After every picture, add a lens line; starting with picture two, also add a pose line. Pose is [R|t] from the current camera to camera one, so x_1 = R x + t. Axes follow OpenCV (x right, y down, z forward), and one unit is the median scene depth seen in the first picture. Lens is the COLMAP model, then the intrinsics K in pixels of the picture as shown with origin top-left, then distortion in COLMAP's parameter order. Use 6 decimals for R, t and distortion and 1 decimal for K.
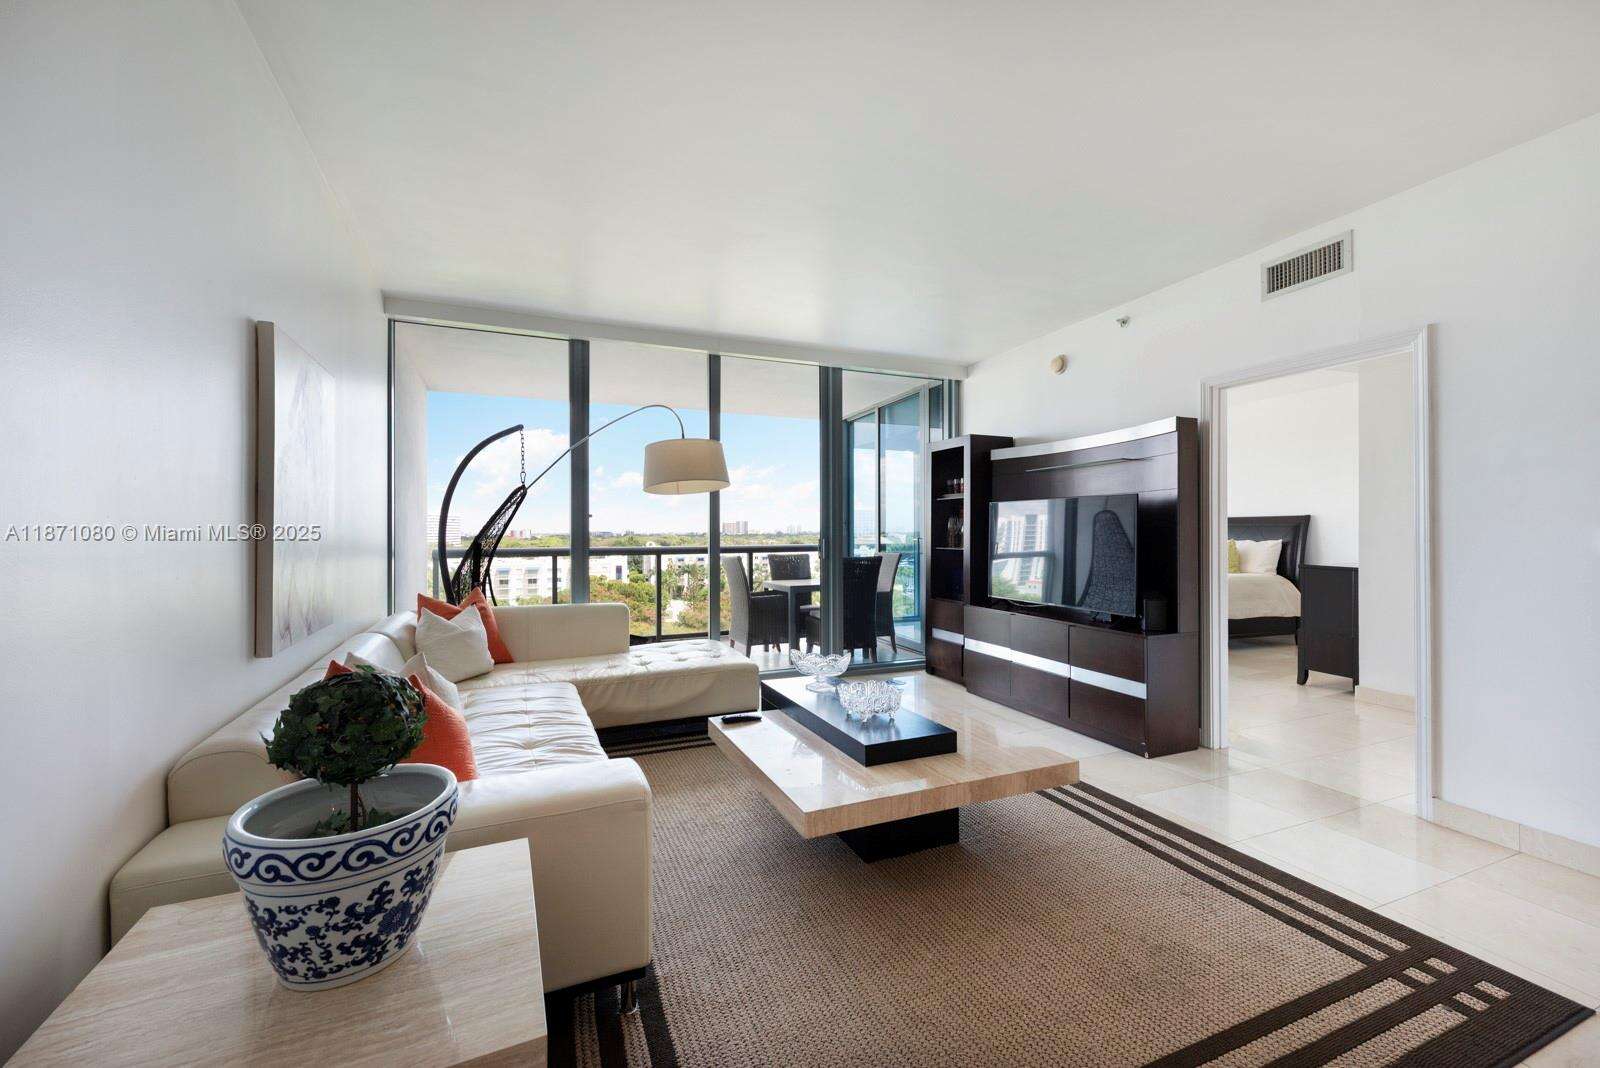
lens RADIAL K [[655.7, 0, 792.5], [0, 655.7, 526.2], [0, 0, 1]] dist [0.000730, -0.000156]
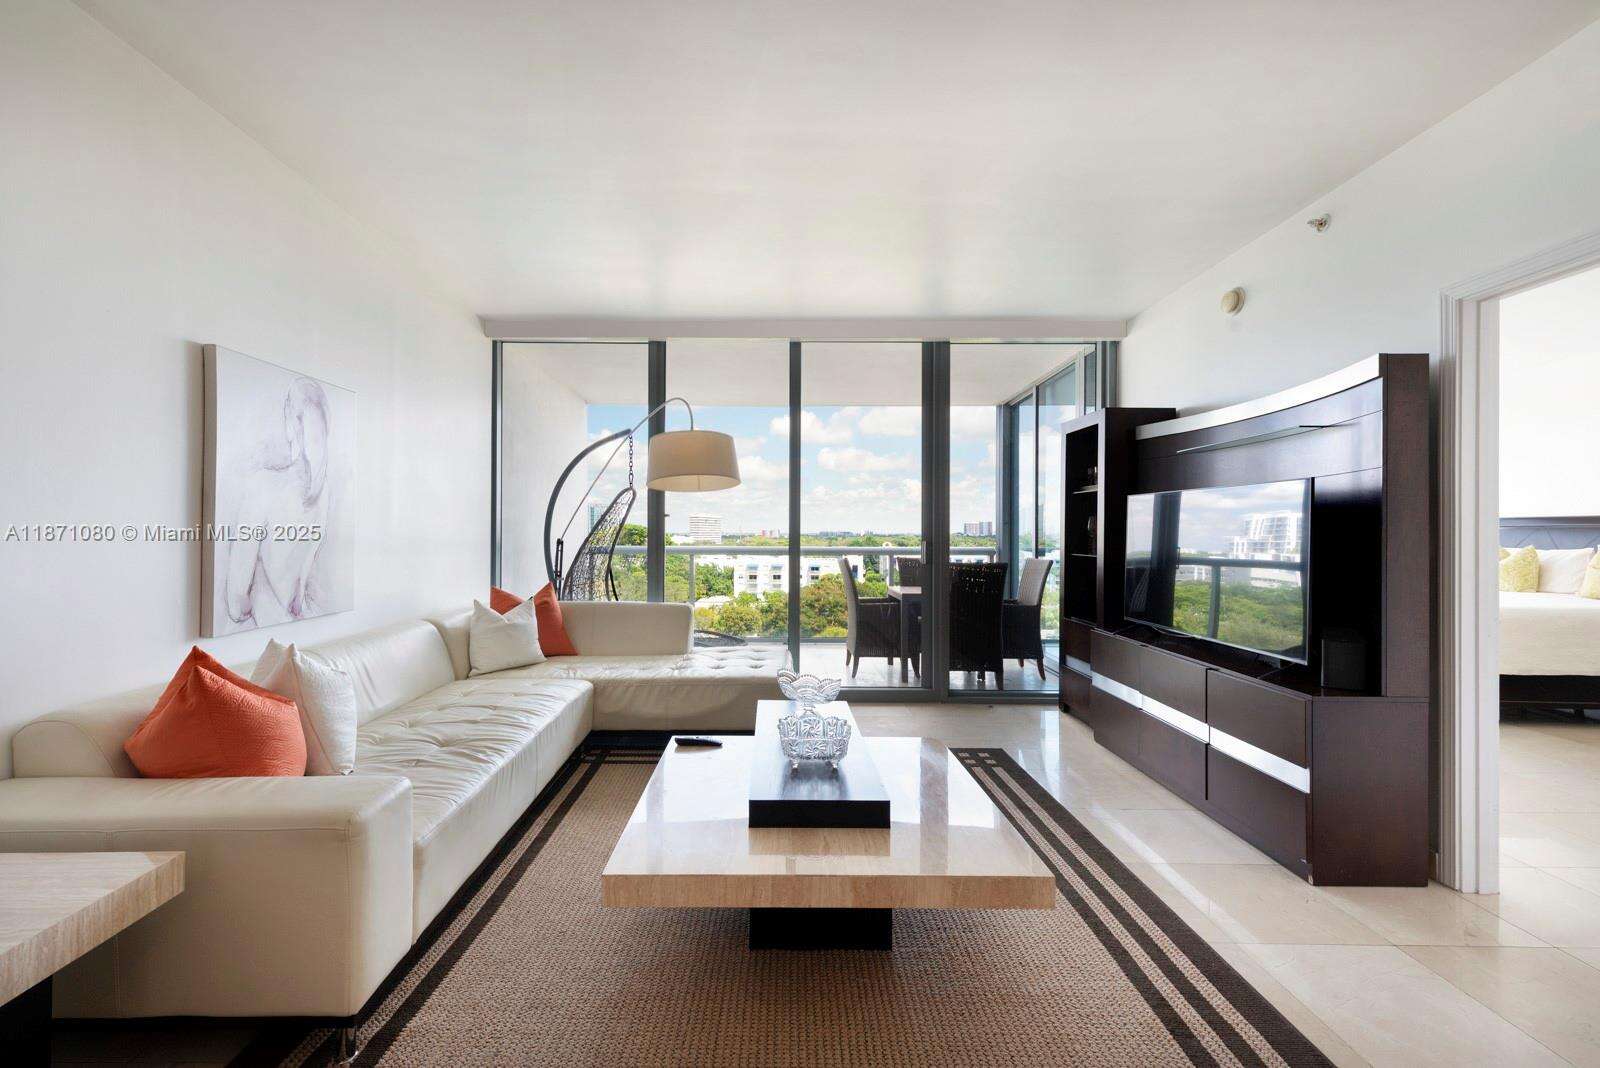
lens RADIAL K [[650.6, 0, 764.9], [0, 650.6, 528.4], [0, 0, 1]] dist [-0.000064, -0.000509]
pose [[0.916723, 0.004265, -0.399501, 0.231582], [-0.003264, 0.999990, 0.003186, 0.000760], [0.399510, -0.001617, 0.916727, 0.148939]]
